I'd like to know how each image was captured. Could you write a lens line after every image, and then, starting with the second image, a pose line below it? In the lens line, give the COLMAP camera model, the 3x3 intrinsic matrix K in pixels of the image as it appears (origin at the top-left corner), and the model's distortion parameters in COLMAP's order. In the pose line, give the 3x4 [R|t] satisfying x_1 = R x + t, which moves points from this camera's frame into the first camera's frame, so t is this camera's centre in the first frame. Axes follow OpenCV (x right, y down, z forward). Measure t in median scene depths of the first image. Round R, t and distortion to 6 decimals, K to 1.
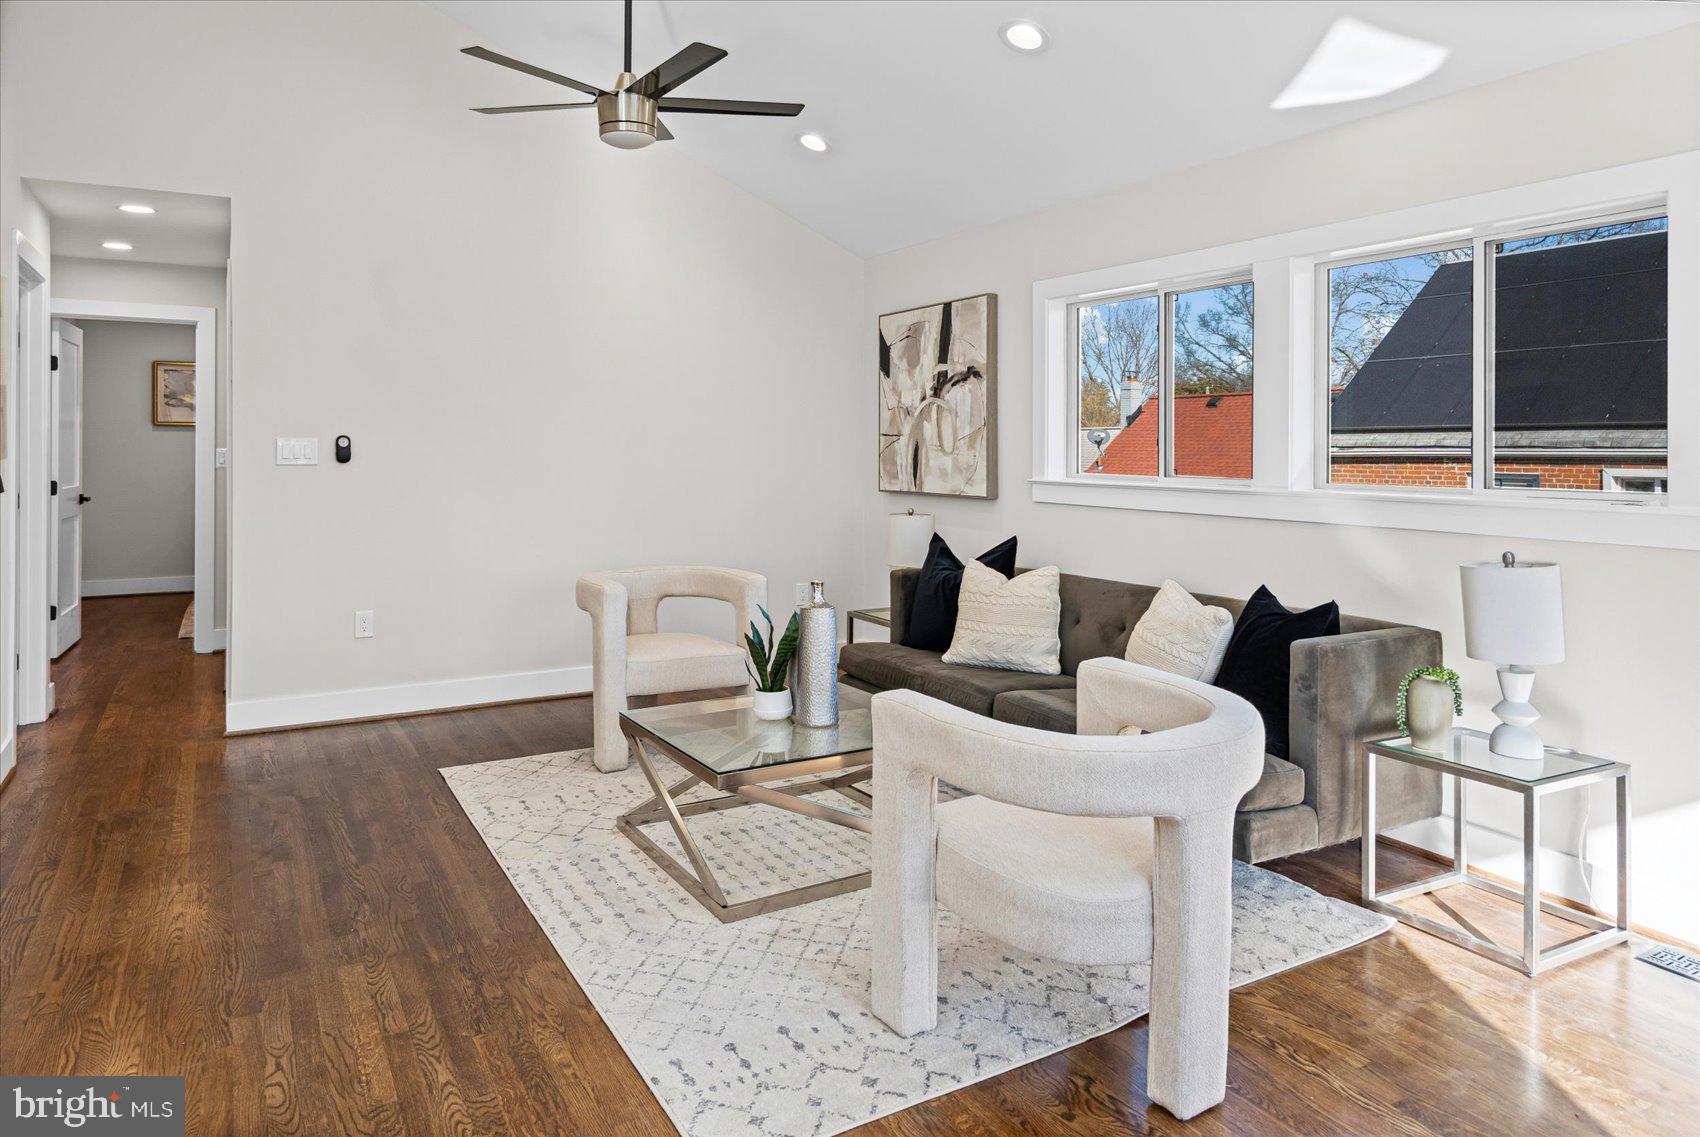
lens RADIAL K [[1077.4, 0, 828.3], [0, 1077.4, 439.3], [0, 0, 1]] dist [0.004059, -0.003545]
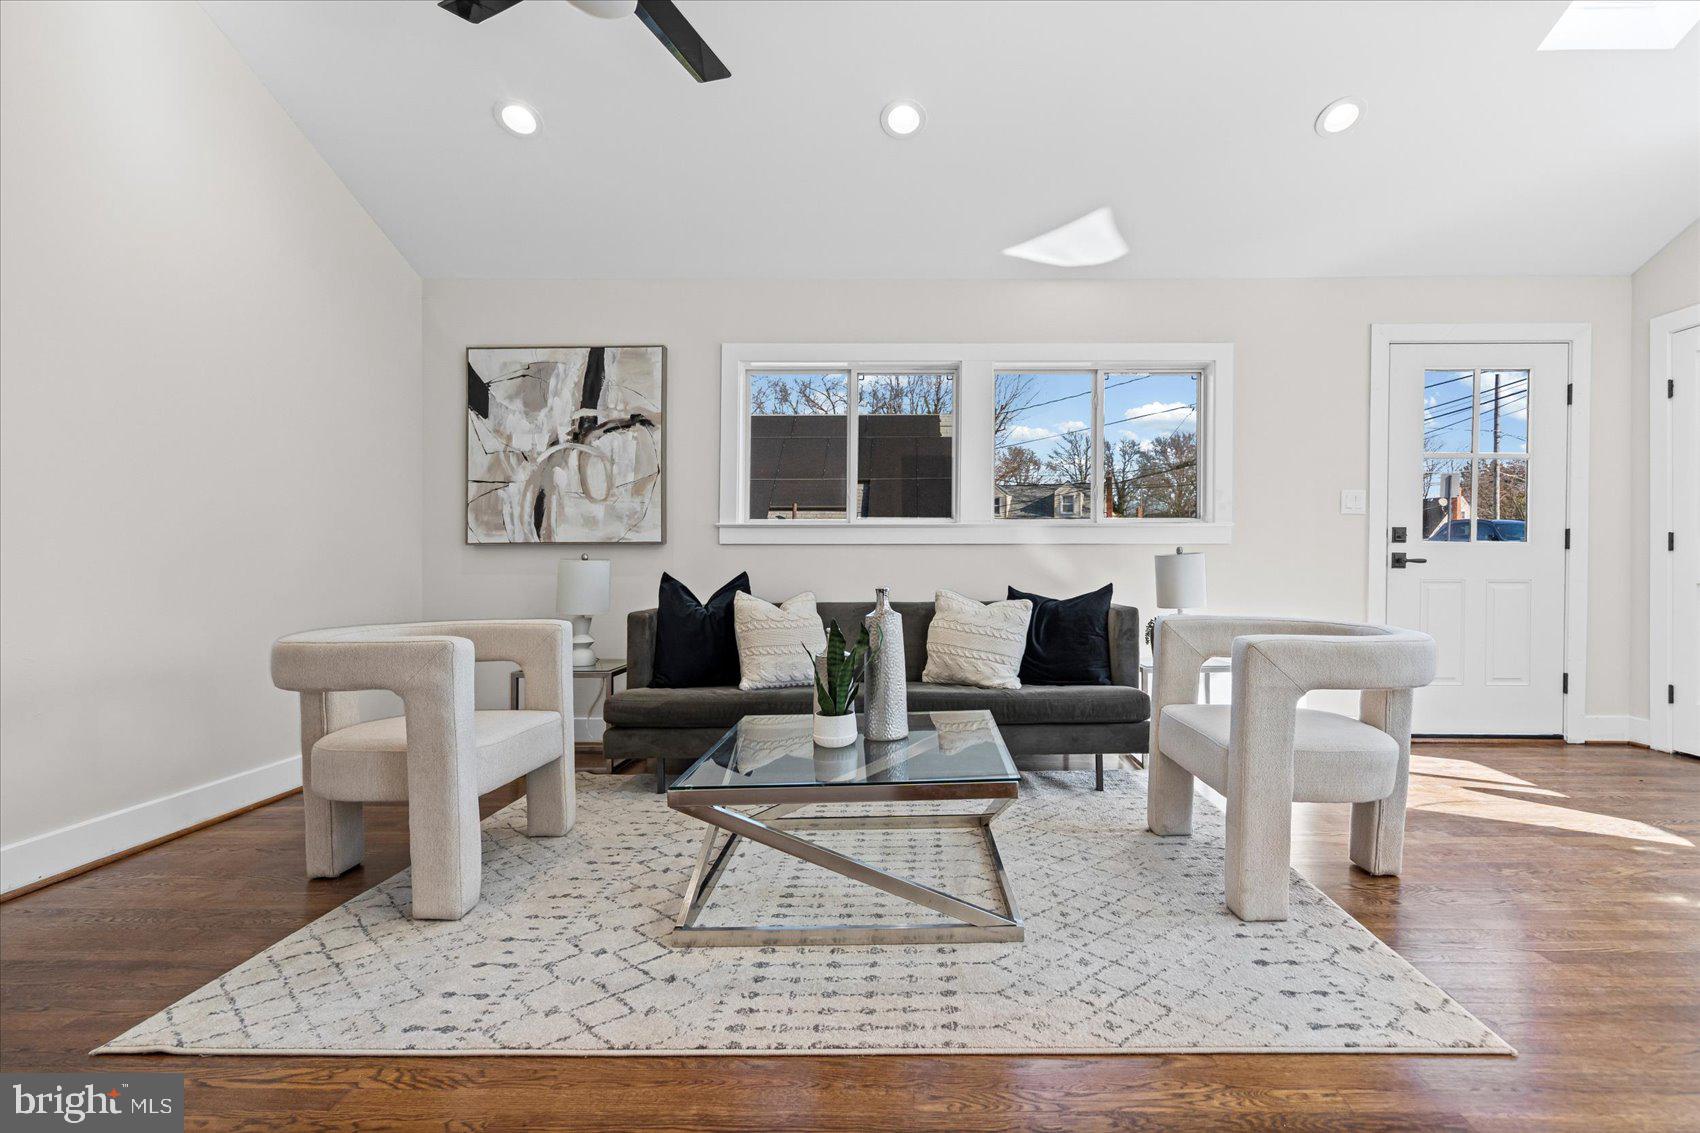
lens RADIAL K [[790.1, 0, 898.0], [0, 790.1, 572.5], [0, 0, 1]] dist [-0.004312, 0.001831]
pose [[0.490195, -0.011611, 0.871536, -0.388362], [-0.001836, 0.999895, 0.014354, 0.068580], [-0.871611, -0.008636, 0.490122, 0.410572]]
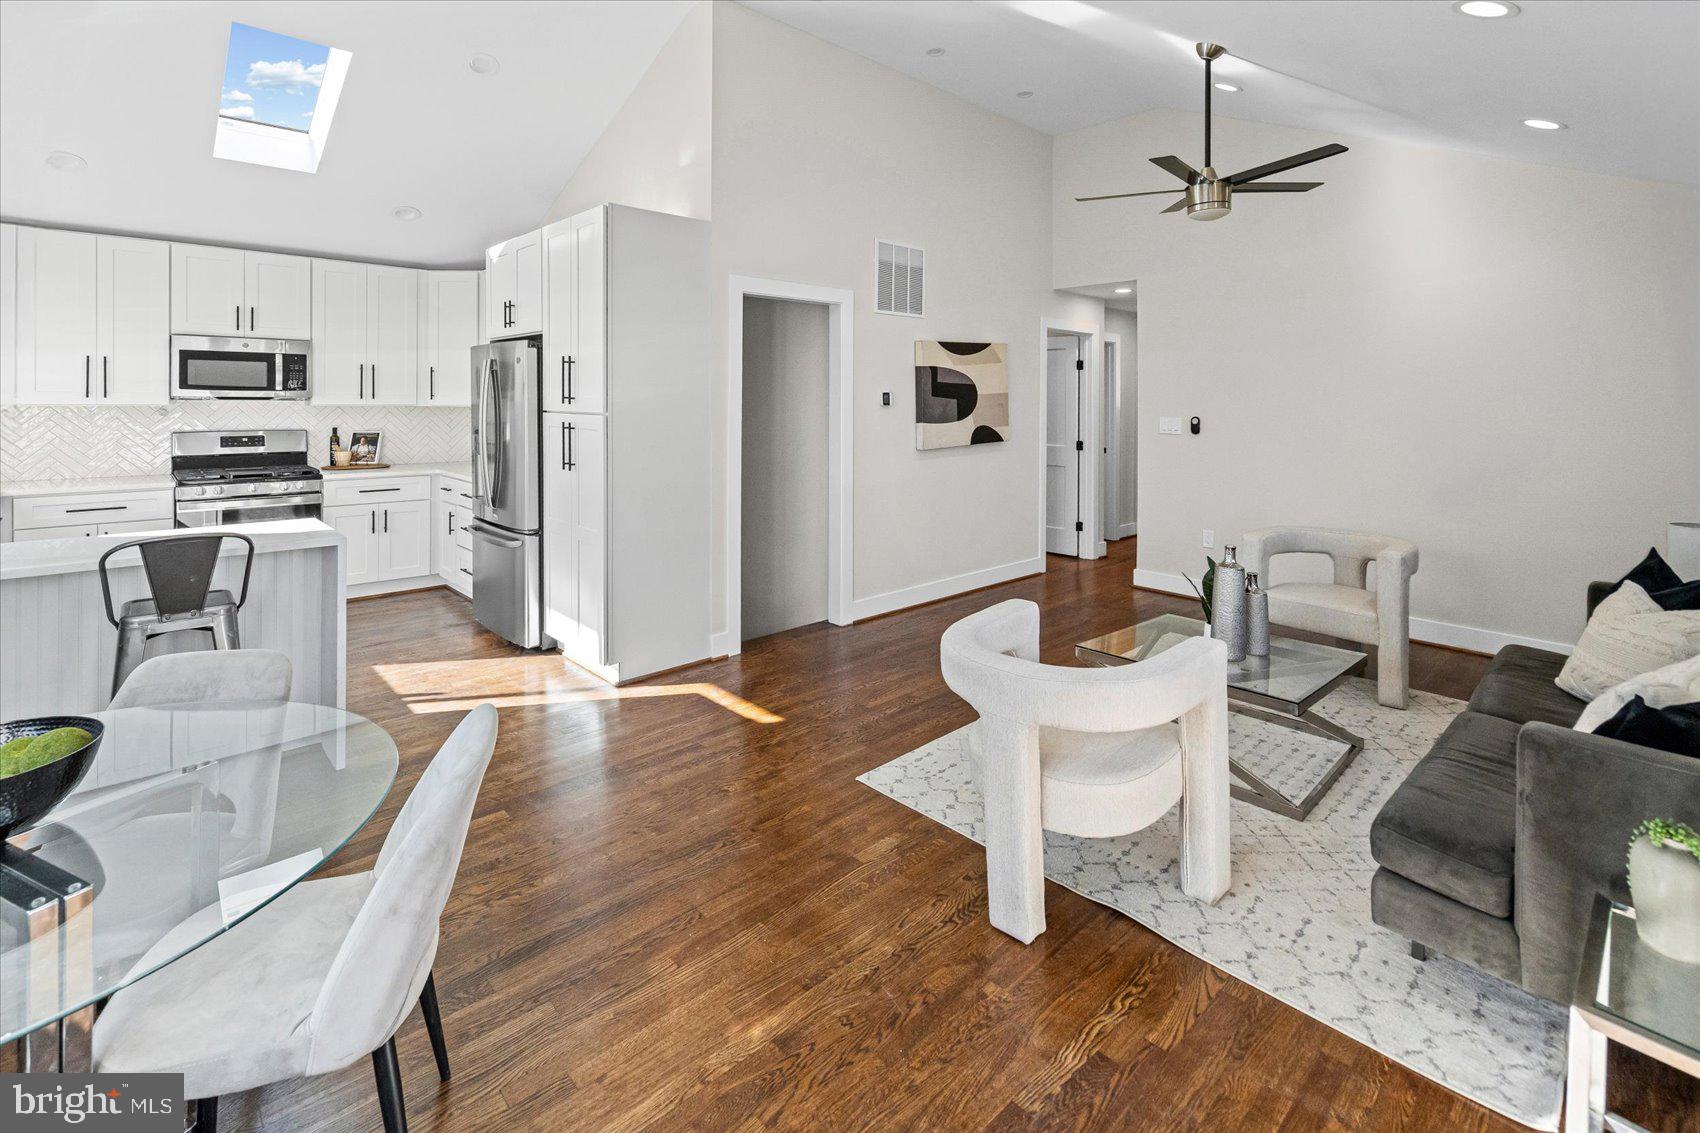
lens RADIAL K [[790.1, 0, 849.6], [0, 790.1, 401.9], [0, 0, 1]] dist [-0.004312, 0.001831]
pose [[0.232548, 0.009711, -0.972536, 0.504529], [-0.007573, 0.999938, 0.008173, -0.027919], [0.972555, 0.005464, 0.232607, 0.220196]]
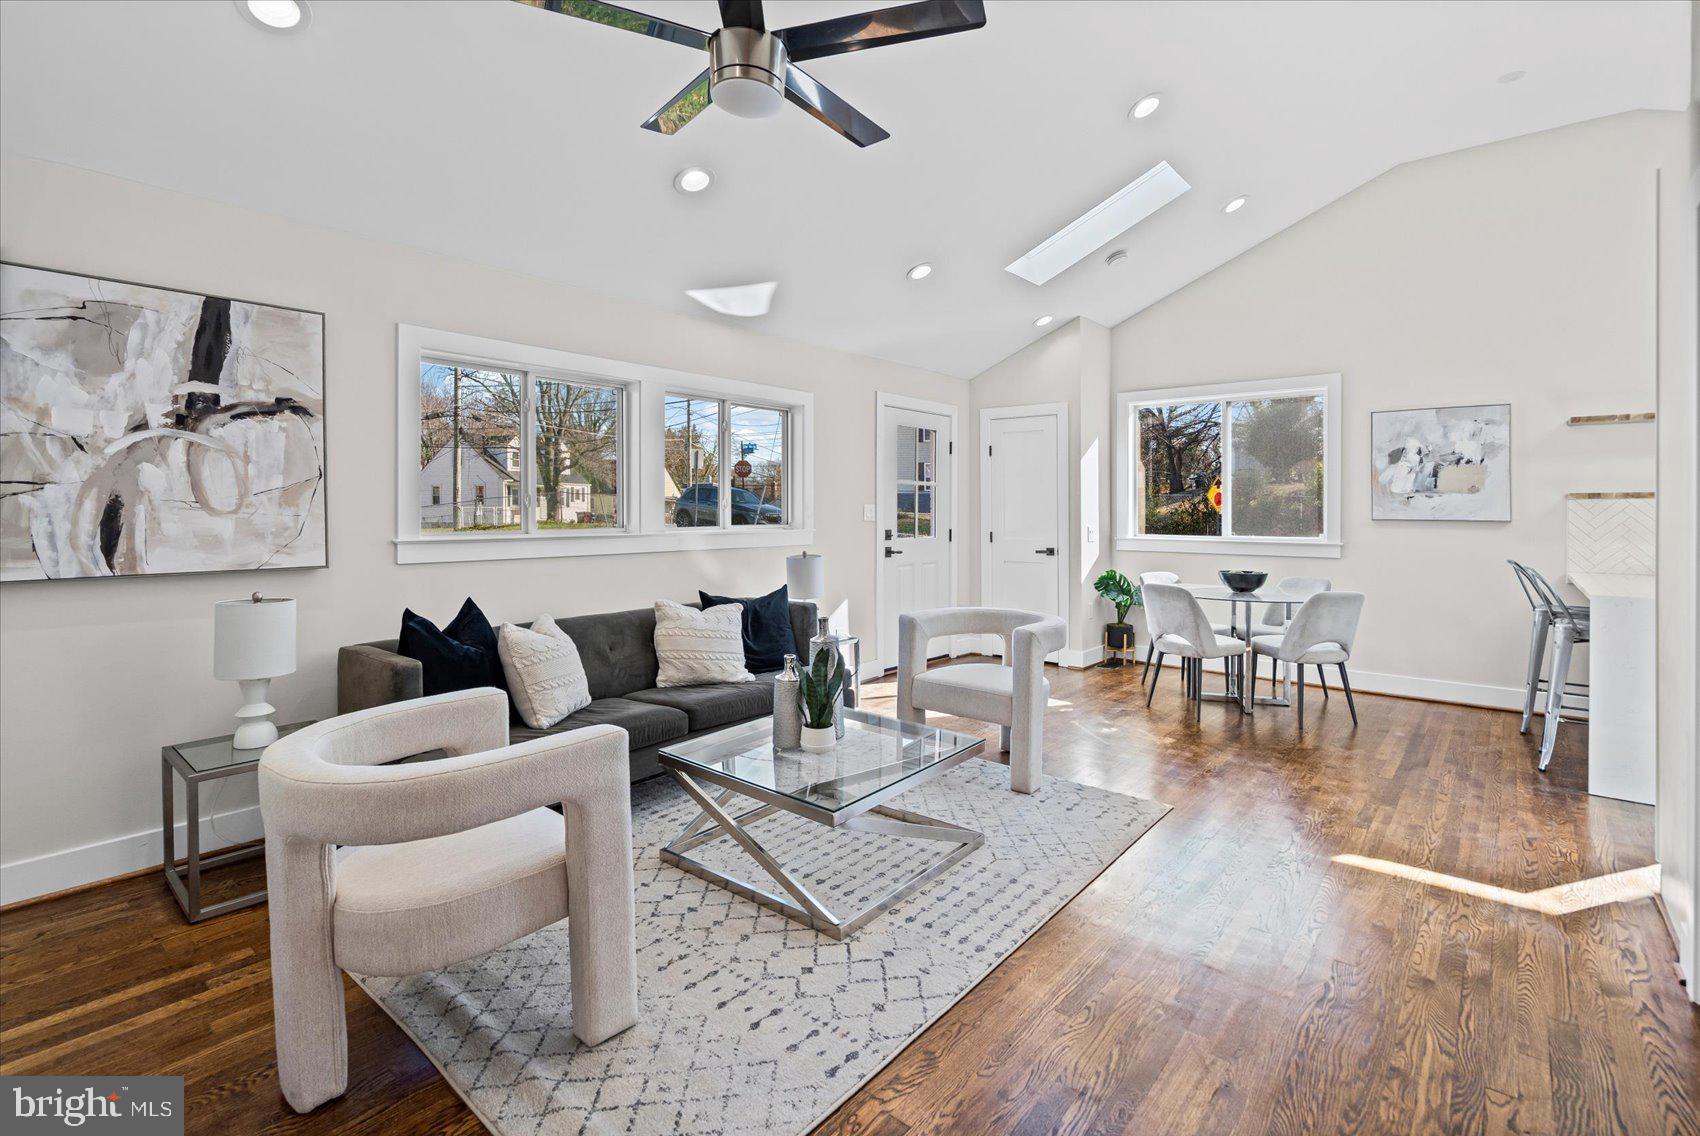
lens RADIAL K [[790.1, 0, 851.8], [0, 790.1, 530.4], [0, 0, 1]] dist [-0.004312, 0.001831]
pose [[-0.359595, -0.022661, 0.932833, -0.523636], [-0.003889, 0.999733, 0.022787, 0.011345], [-0.933100, 0.004567, -0.359587, 0.809198]]
